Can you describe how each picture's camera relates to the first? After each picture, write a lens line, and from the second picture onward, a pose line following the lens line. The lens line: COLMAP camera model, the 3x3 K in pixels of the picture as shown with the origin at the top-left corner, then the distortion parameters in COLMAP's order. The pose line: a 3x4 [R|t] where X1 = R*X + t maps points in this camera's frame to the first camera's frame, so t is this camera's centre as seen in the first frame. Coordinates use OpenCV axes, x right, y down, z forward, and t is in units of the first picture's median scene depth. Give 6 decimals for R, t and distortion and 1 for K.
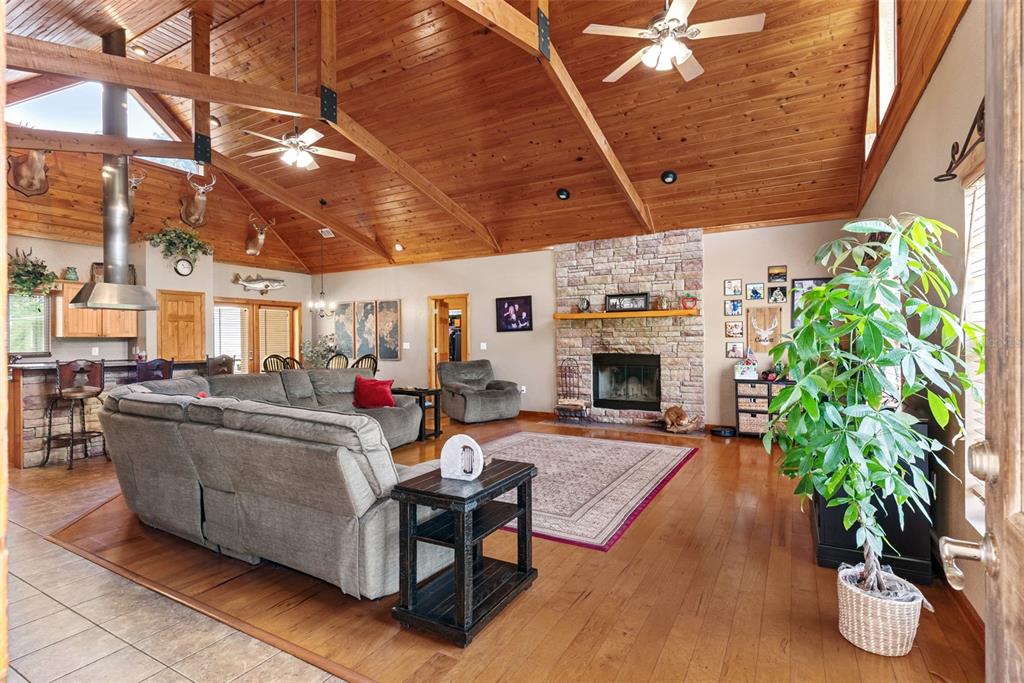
lens RADIAL K [[499.4, 0, 512.0], [0, 499.4, 341.5], [0, 0, 1]] dist [0.001443, 0.000085]
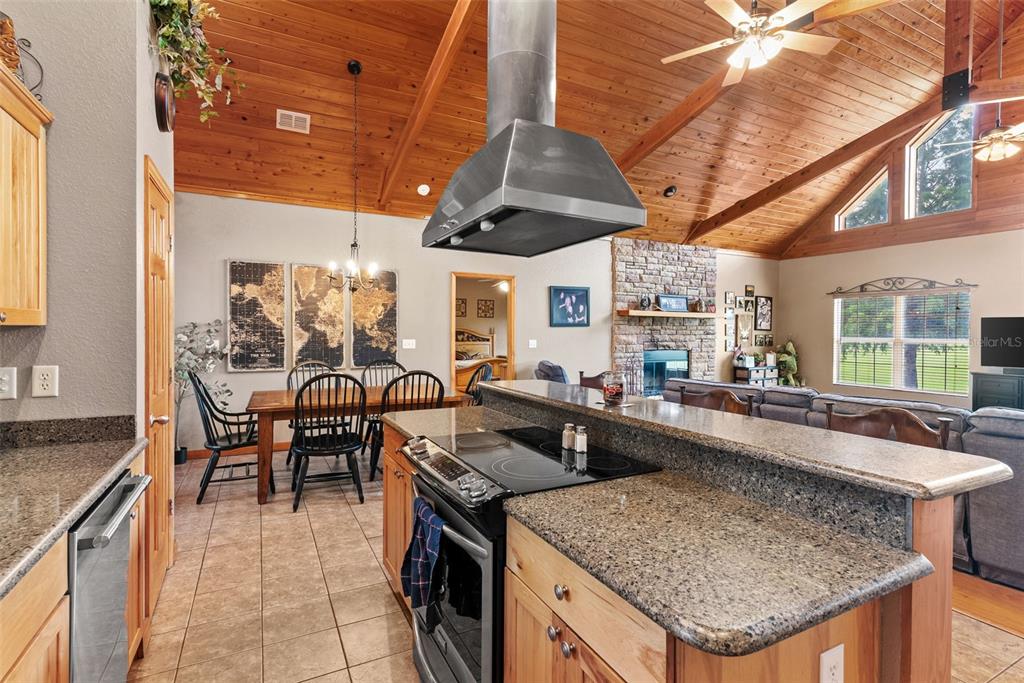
lens RADIAL K [[490.8, 0, 511.5], [0, 490.8, 337.5], [0, 0, 1]] dist [0.001997, 0.000373]
pose [[0.546153, -0.000932, 0.837685, -0.862817], [-0.009056, 0.999934, 0.007017, -0.007144], [-0.837636, -0.011419, 0.546109, 0.702381]]
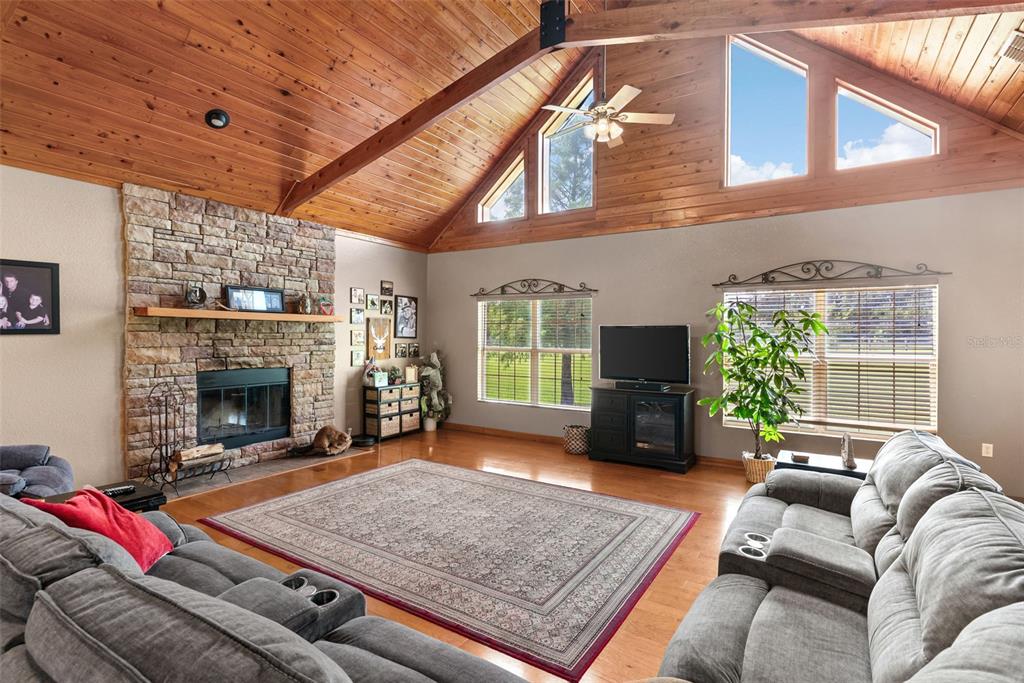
lens RADIAL K [[490.8, 0, 511.5], [0, 490.8, 337.5], [0, 0, 1]] dist [0.001997, 0.000373]
pose [[0.055021, 0.002545, 0.998482, -0.472281], [-0.006281, 0.999978, -0.002203, -0.022329], [-0.998465, -0.006150, 0.055036, 0.577929]]
